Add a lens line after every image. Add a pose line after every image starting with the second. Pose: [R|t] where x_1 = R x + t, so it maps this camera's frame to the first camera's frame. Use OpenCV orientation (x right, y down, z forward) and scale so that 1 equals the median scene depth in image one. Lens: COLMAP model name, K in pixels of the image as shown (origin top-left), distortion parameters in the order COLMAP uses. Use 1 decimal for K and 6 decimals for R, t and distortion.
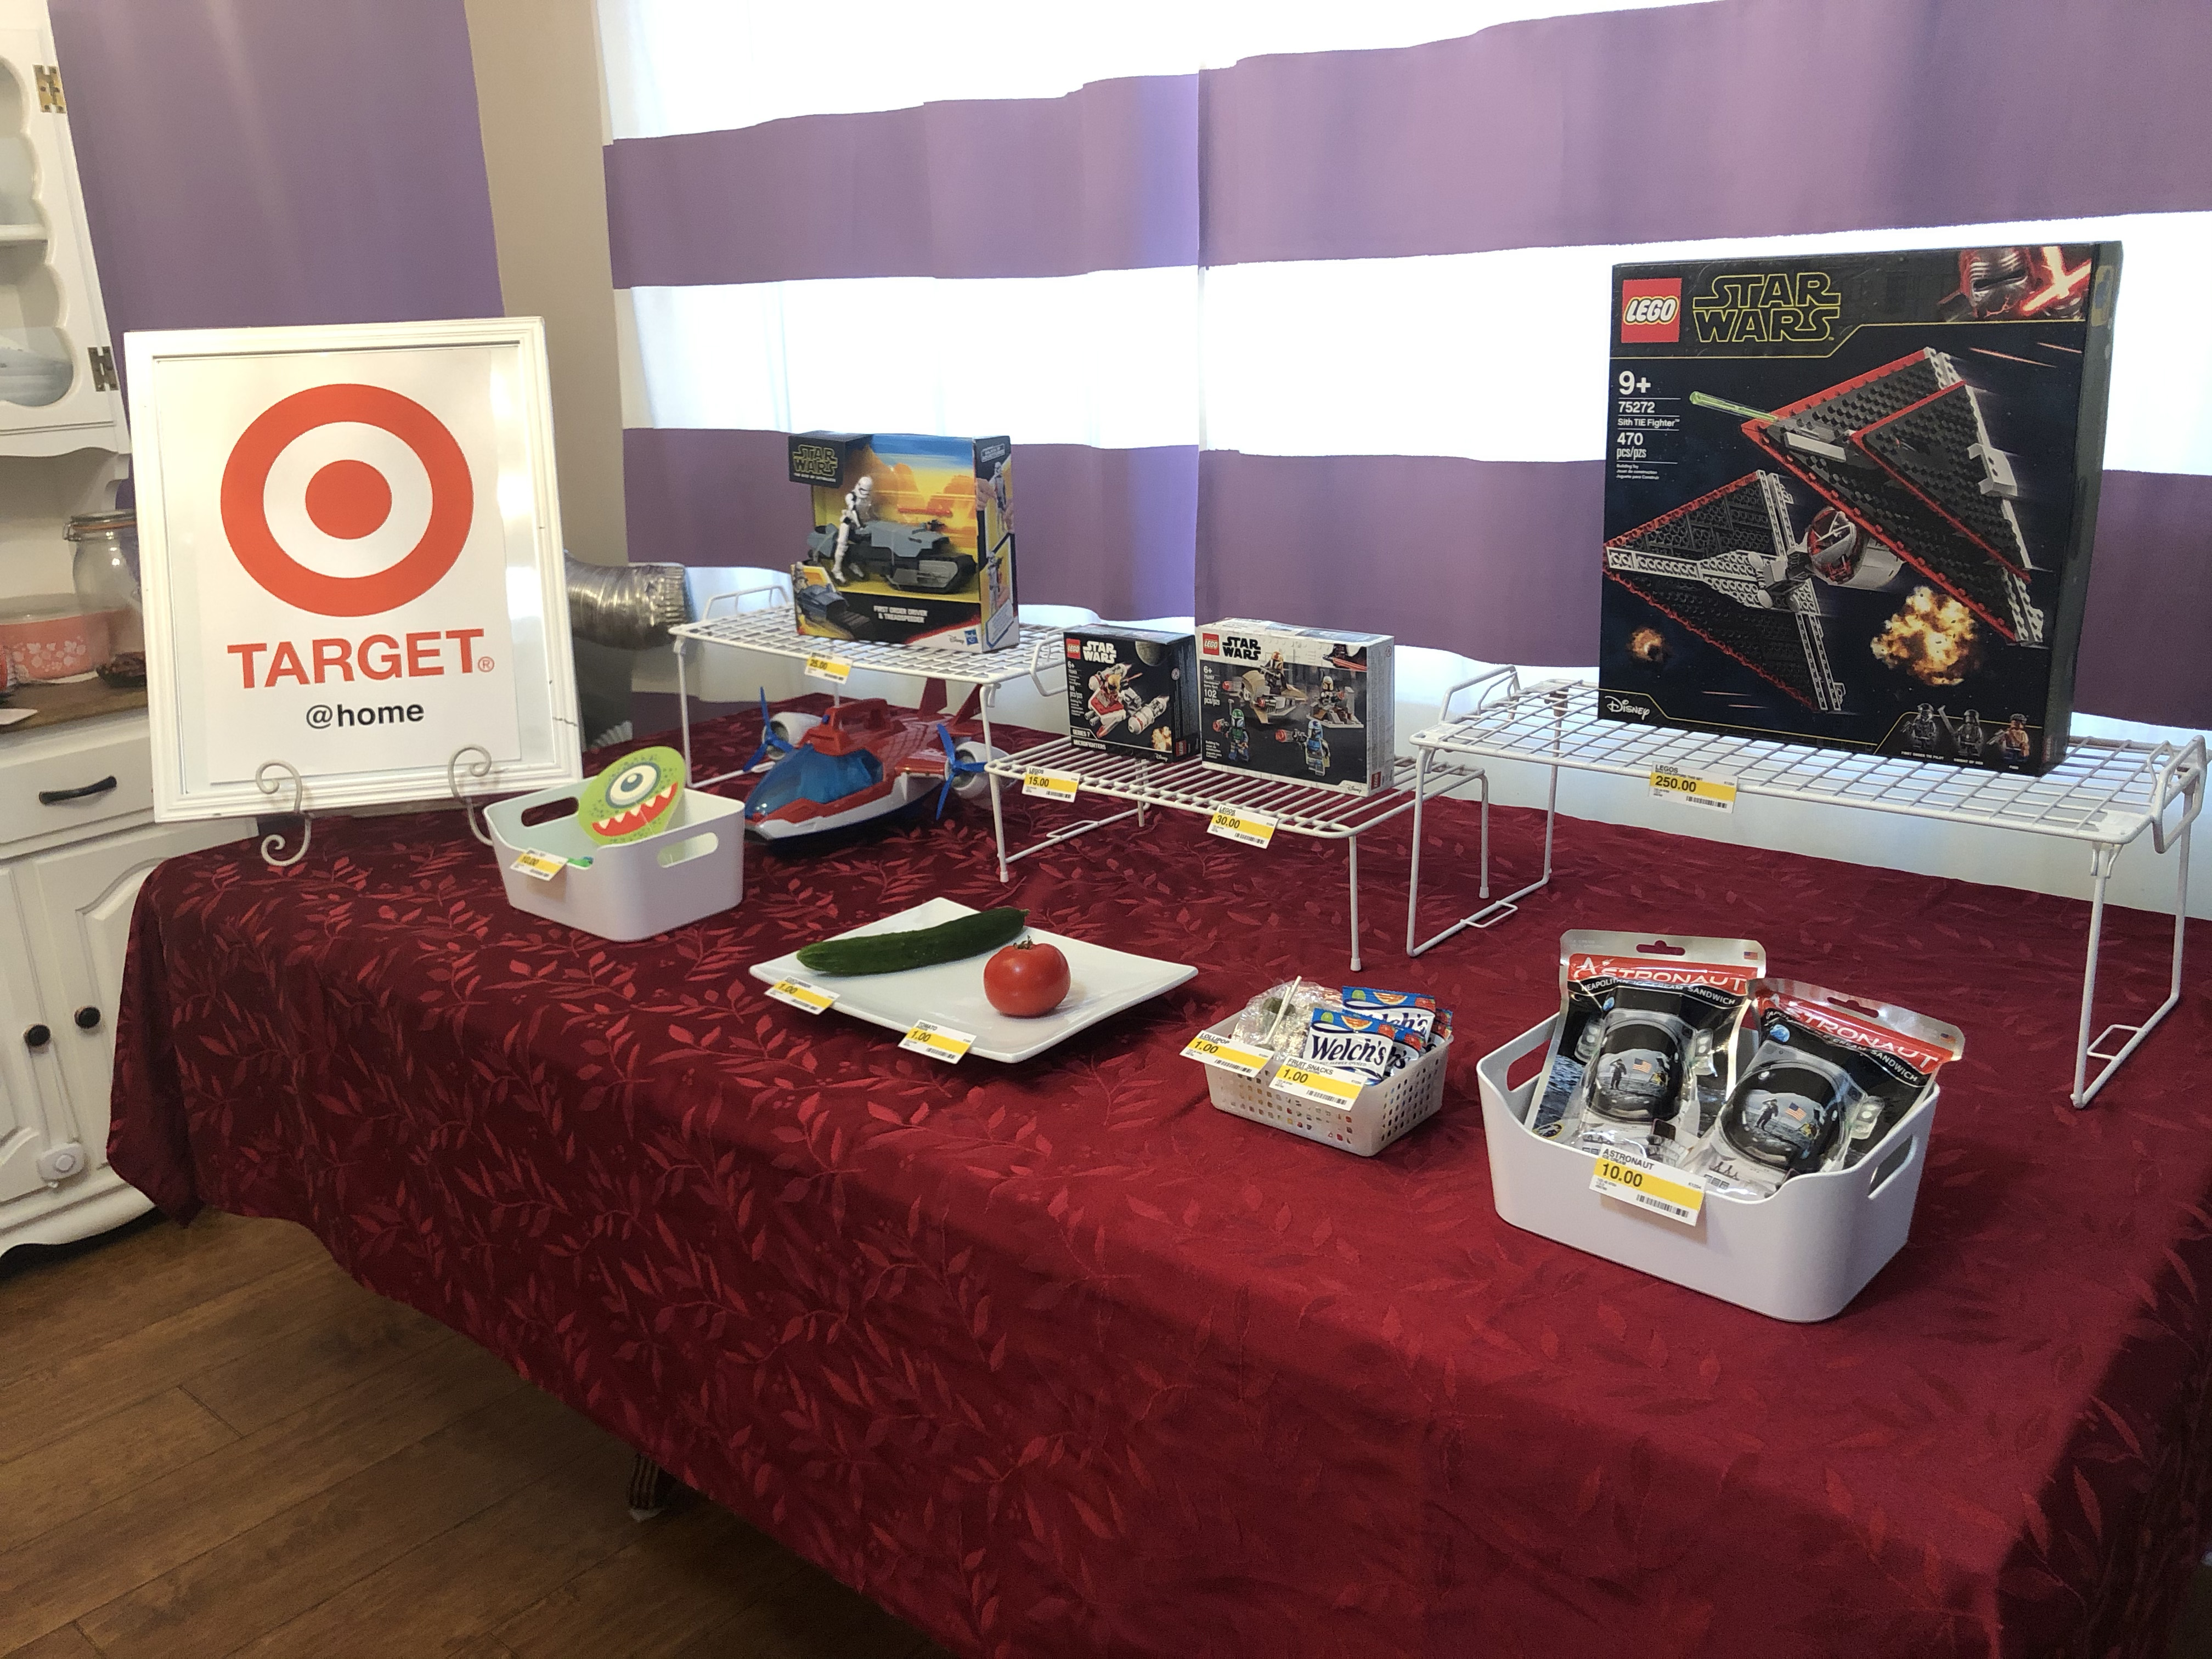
lens RADIAL K [[1873.9, 0, 1106.0], [0, 1873.9, 829.5], [0, 0, 1]] dist [0.003160, -0.003919]
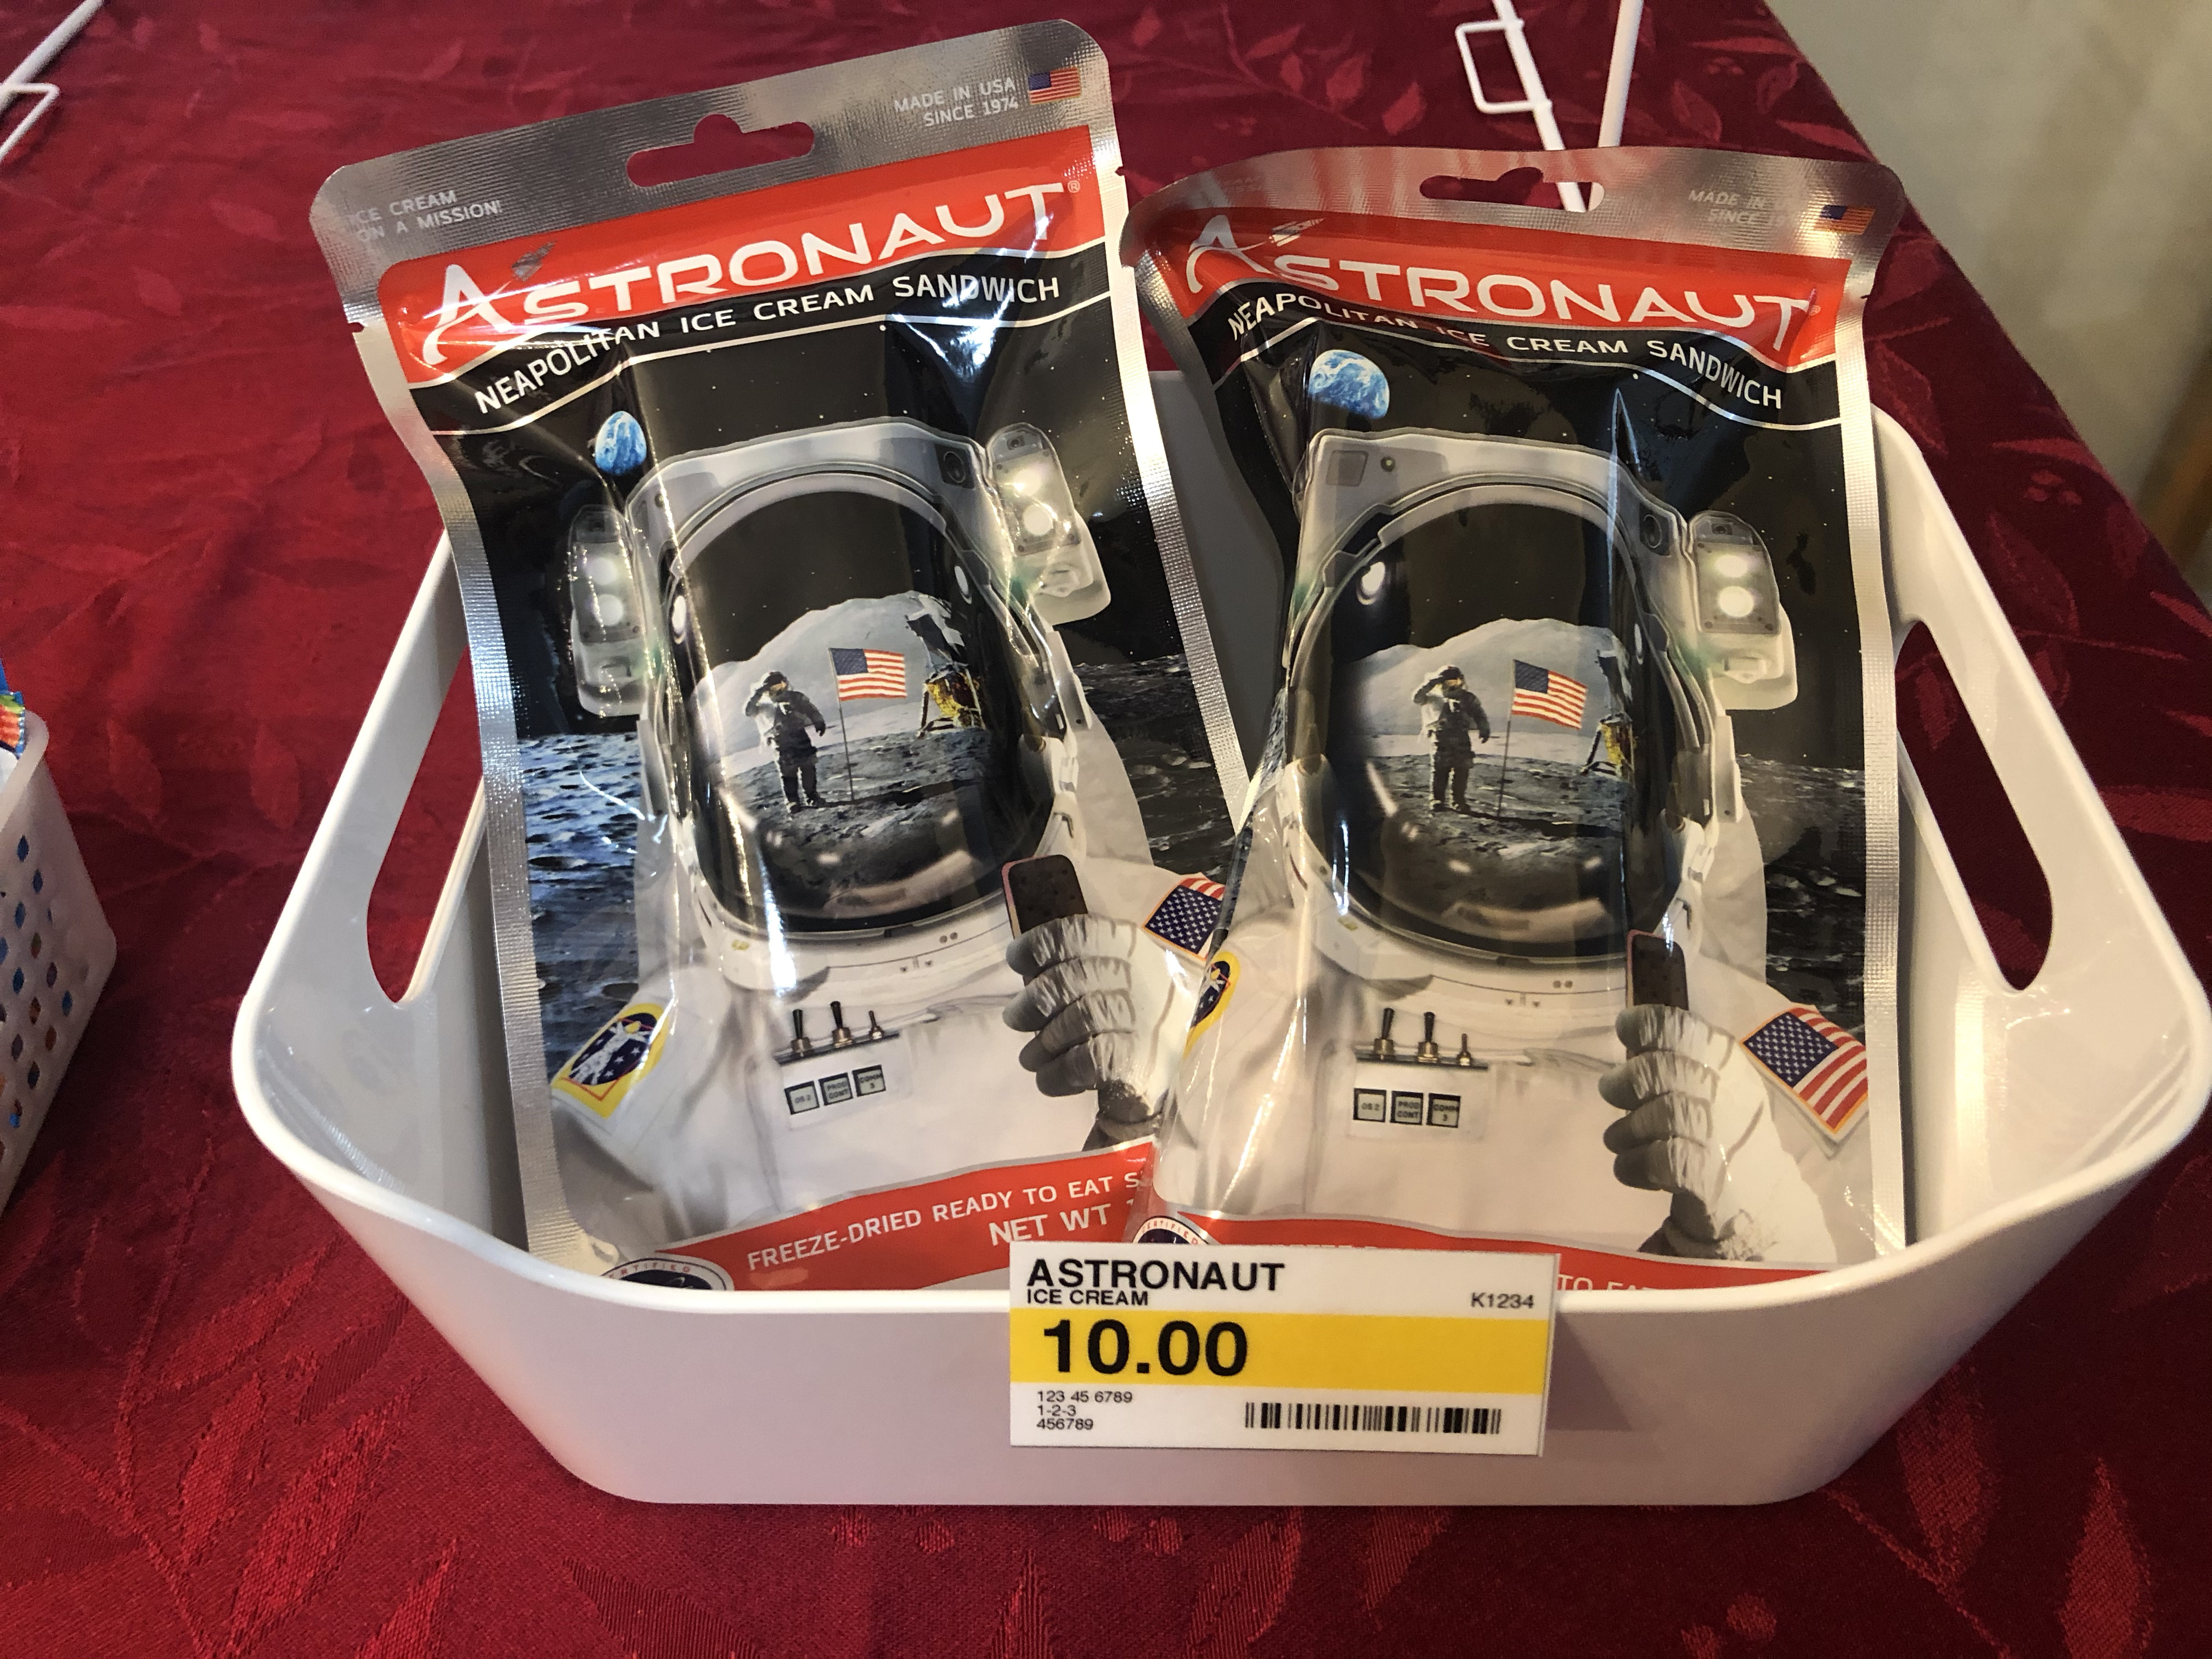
lens RADIAL K [[1873.9, 0, 1106.0], [0, 1873.9, 829.5], [0, 0, 1]] dist [0.003160, -0.003919]
pose [[0.744619, -0.454624, 0.488732, 0.191520], [0.187123, 0.845010, 0.500942, 0.027929], [-0.640724, -0.281559, 0.714281, 0.851761]]
